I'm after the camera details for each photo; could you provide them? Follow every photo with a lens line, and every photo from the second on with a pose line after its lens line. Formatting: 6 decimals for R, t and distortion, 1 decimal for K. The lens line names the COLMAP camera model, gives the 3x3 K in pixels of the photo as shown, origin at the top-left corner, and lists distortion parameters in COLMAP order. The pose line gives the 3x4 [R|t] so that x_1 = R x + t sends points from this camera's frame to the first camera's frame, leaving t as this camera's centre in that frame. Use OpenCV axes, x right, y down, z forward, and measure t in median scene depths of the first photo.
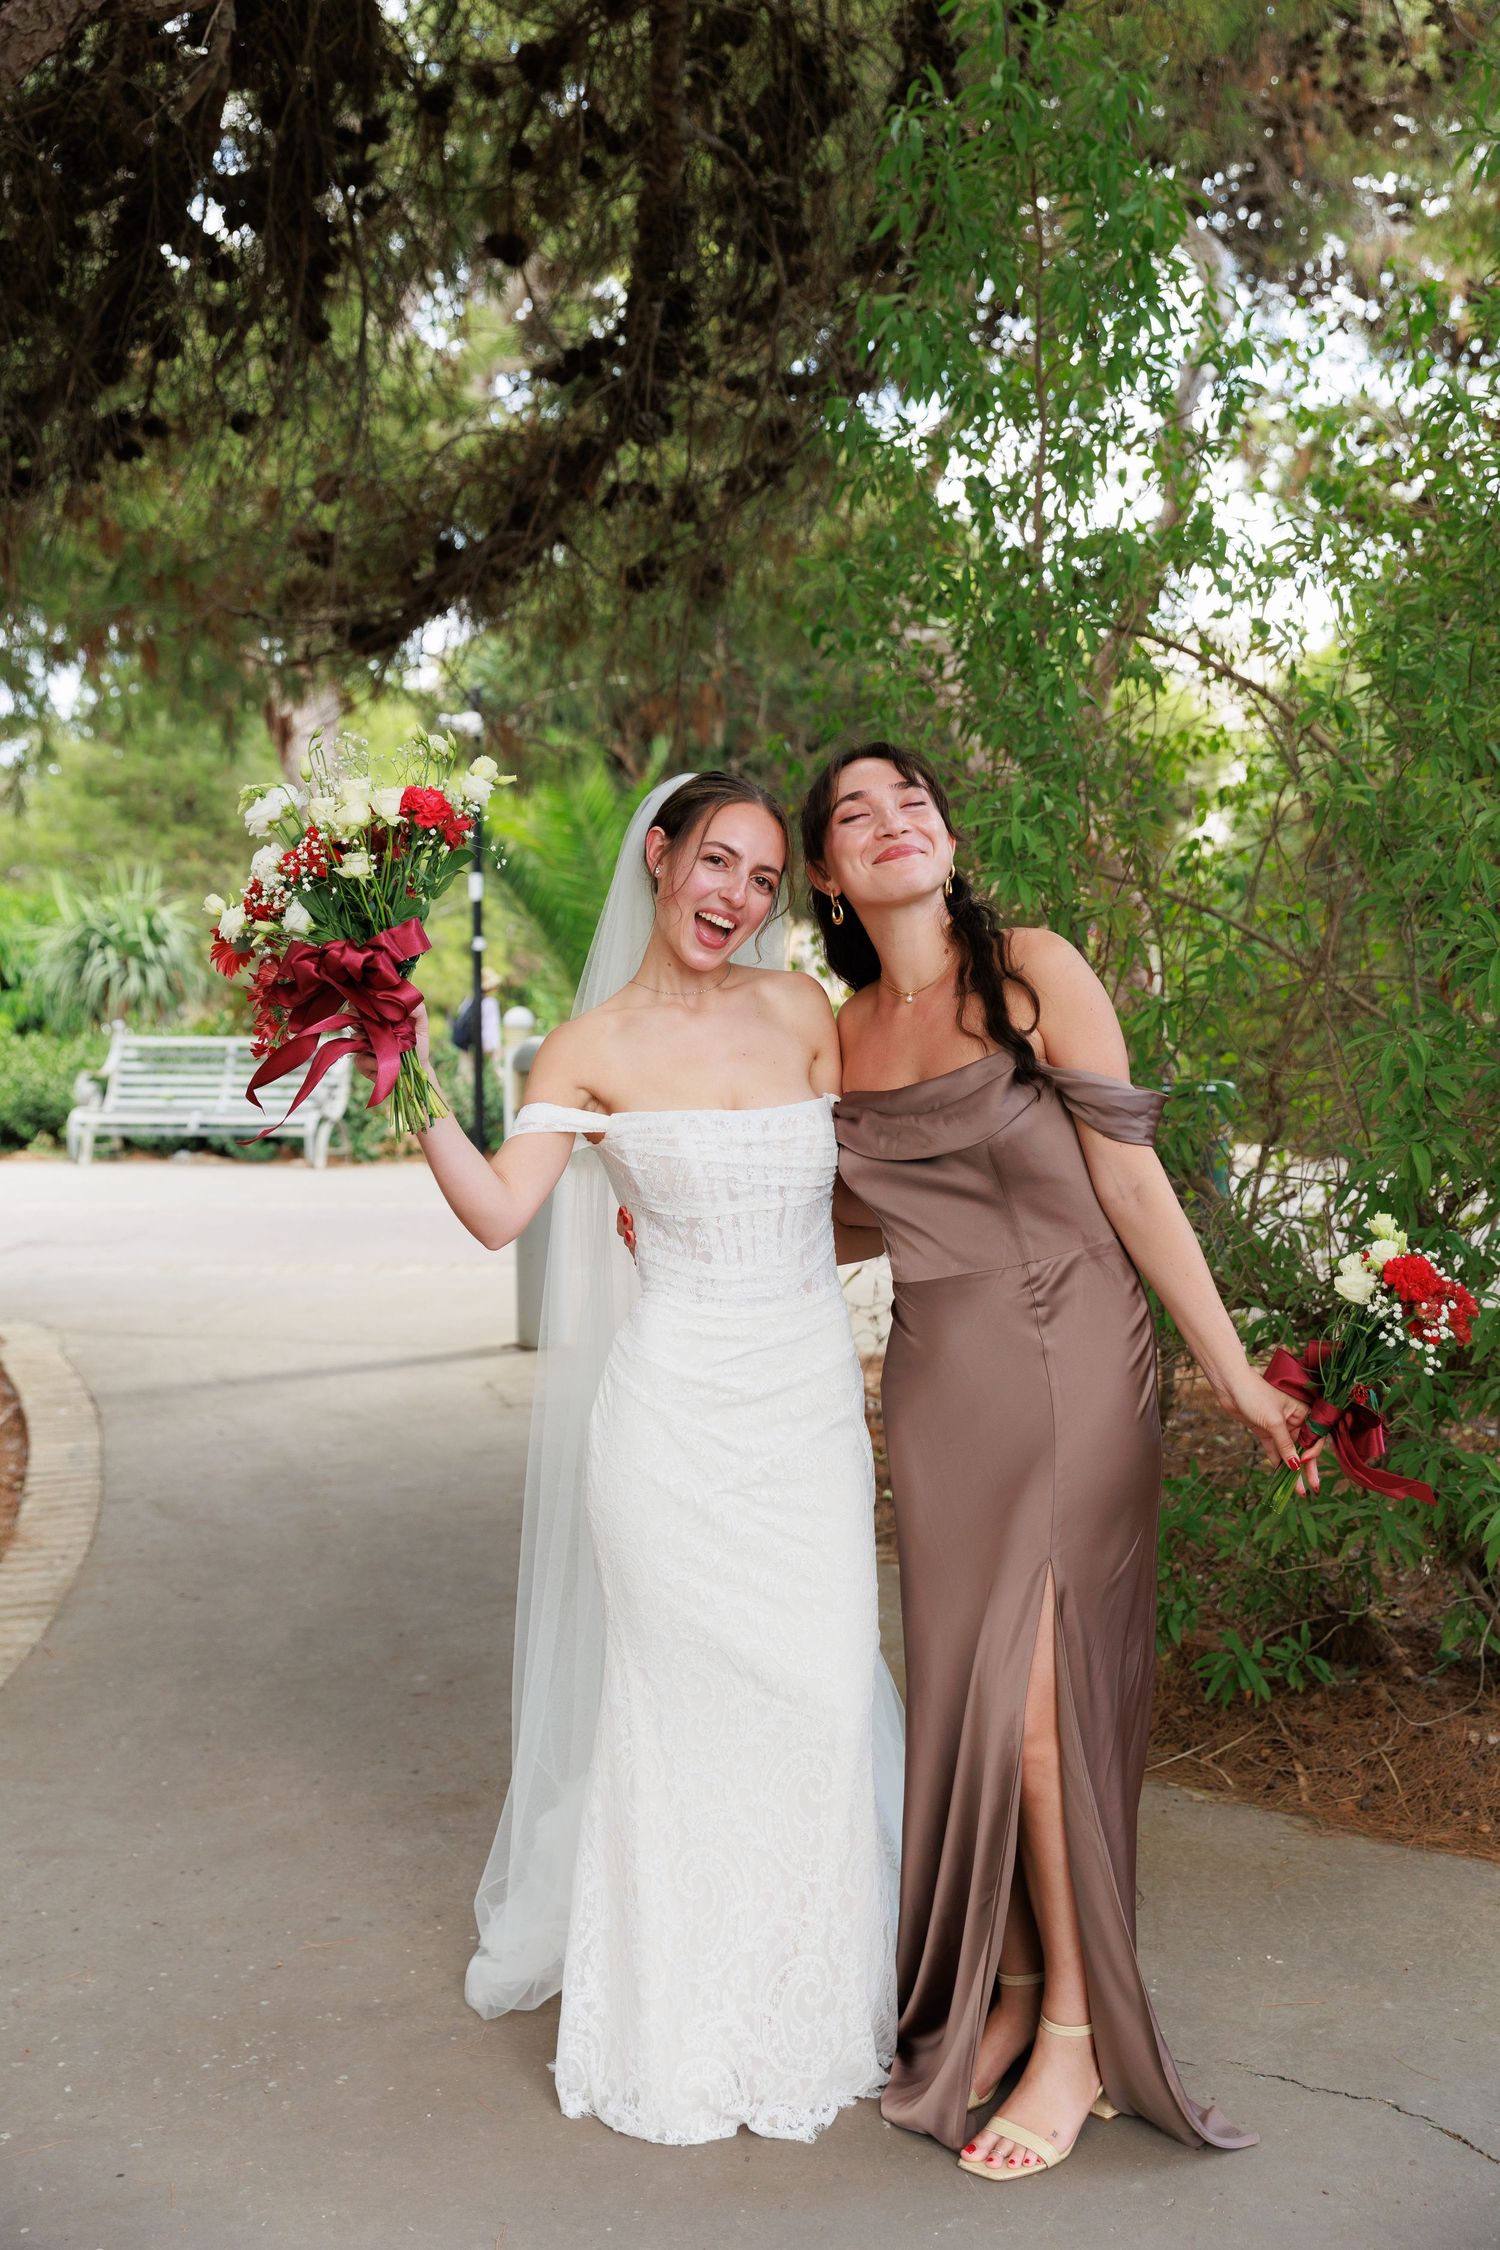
lens RADIAL K [[2740.4, 0, 750.0], [0, 2740.4, 1125.0], [0, 0, 1]] dist [-0.000102, 0.044123]
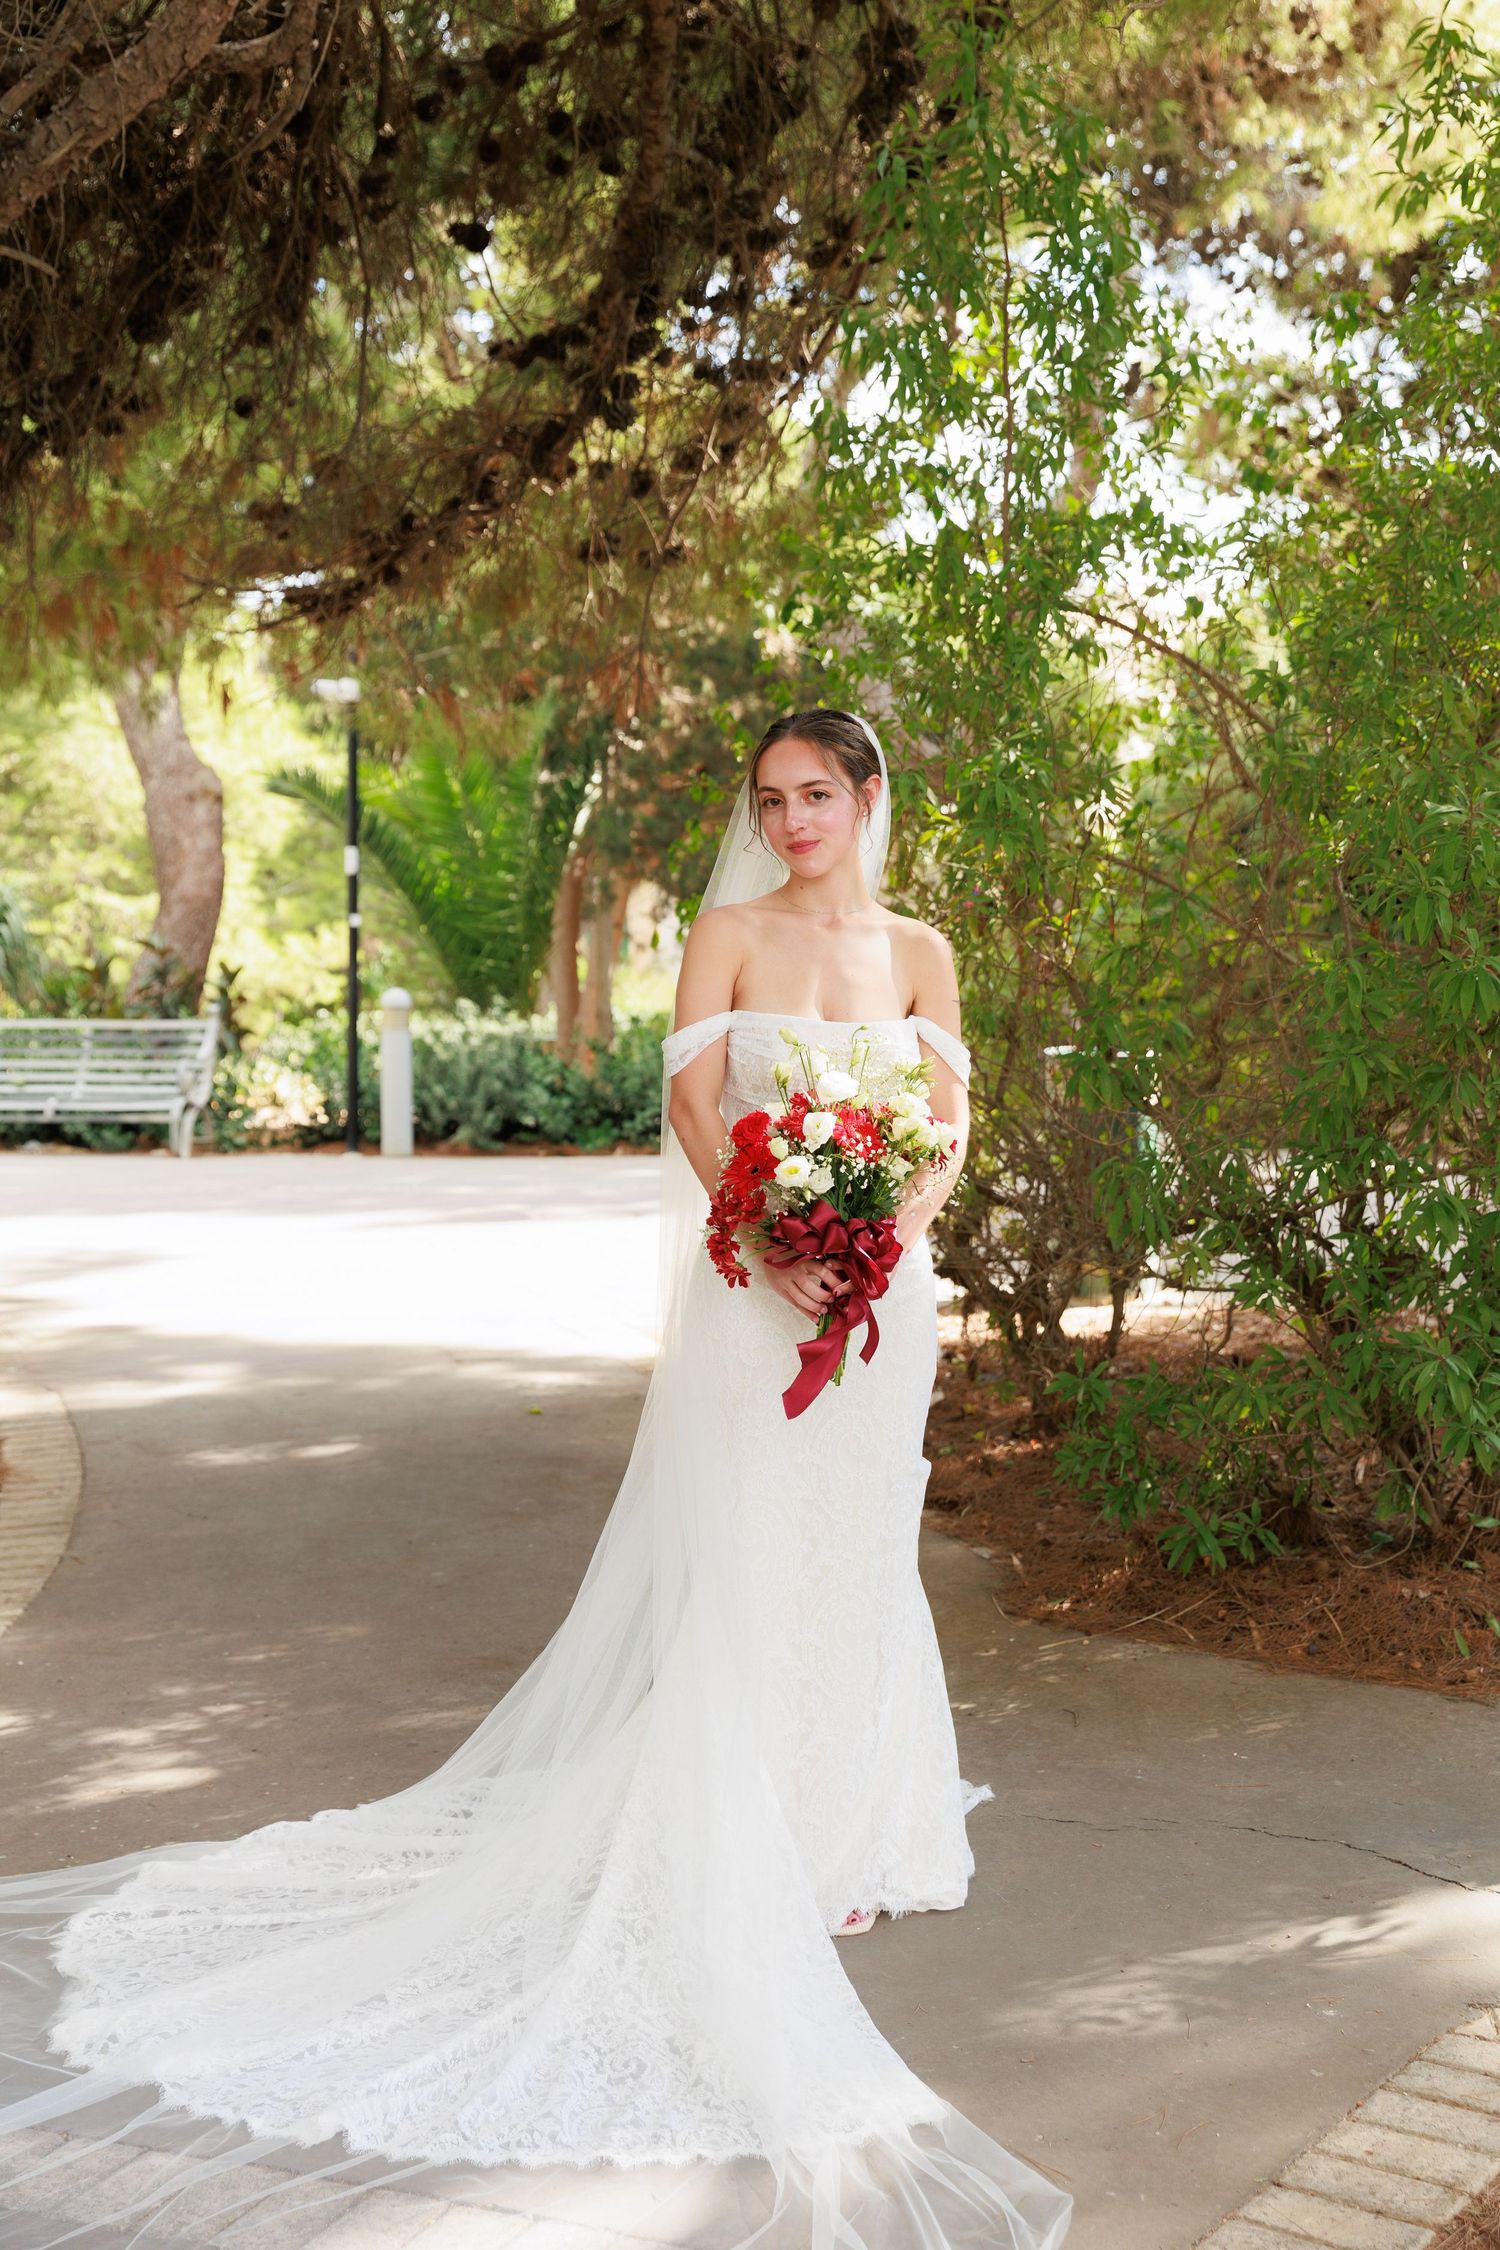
lens RADIAL K [[3102.0, 0, 722.4], [0, 3102.0, 1042.1], [0, 0, 1]] dist [-0.005566, 0.011627]
pose [[0.998892, 0.000767, 0.047060, -0.029202], [0.000755, 0.999478, -0.032297, 0.014179], [-0.047060, 0.032297, 0.998370, -0.101256]]
